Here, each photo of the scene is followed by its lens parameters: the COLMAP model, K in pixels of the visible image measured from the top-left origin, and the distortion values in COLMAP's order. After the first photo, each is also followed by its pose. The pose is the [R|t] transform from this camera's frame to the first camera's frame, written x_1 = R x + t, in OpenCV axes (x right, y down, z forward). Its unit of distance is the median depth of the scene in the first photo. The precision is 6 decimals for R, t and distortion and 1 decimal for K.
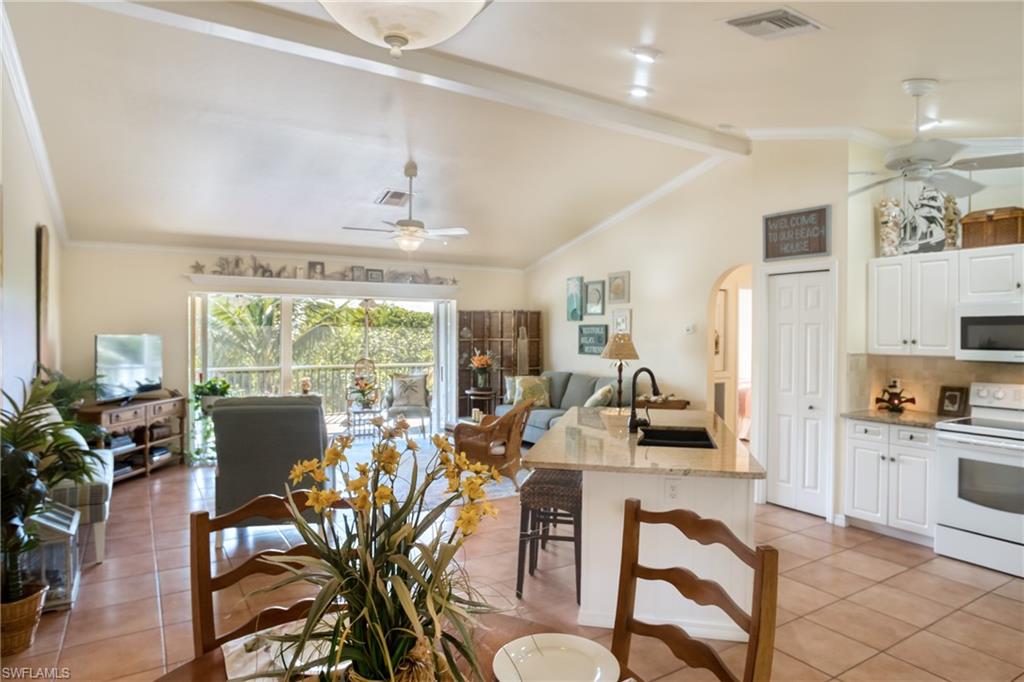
lens RADIAL K [[598.6, 0, 512.0], [0, 598.6, 341.0], [0, 0, 1]] dist [-0.001737, -0.000206]
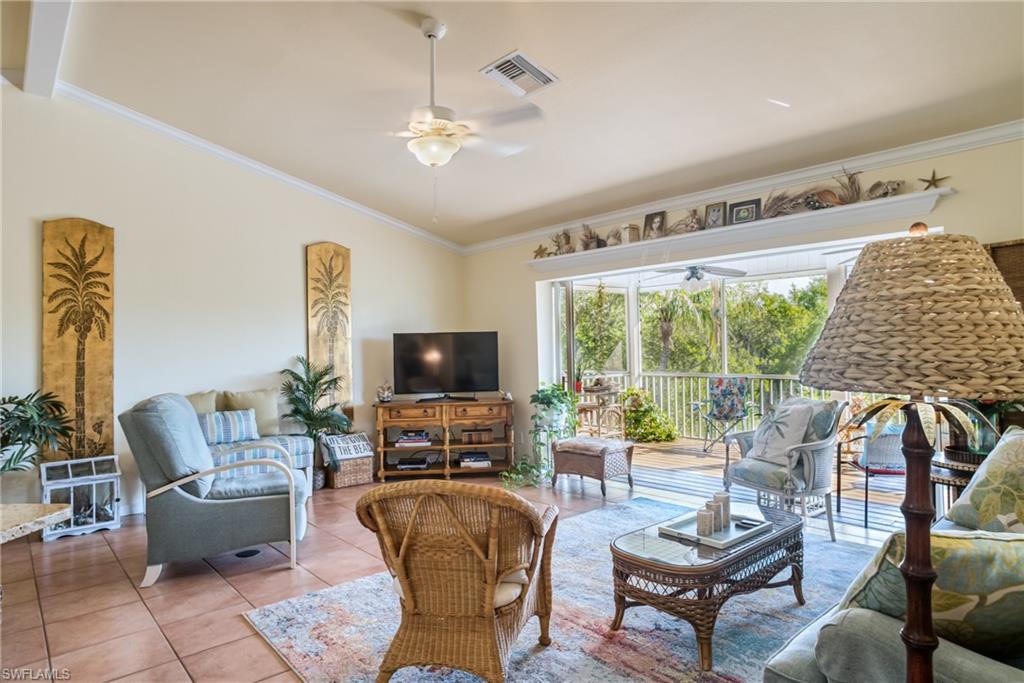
lens RADIAL K [[598.6, 0, 512.0], [0, 598.6, 341.5], [0, 0, 1]] dist [-0.001737, -0.000206]
pose [[0.156059, -0.006462, -0.987727, 0.283333], [-0.001649, 0.999976, -0.006803, 0.009409], [0.987746, 0.002691, 0.156045, 0.768564]]
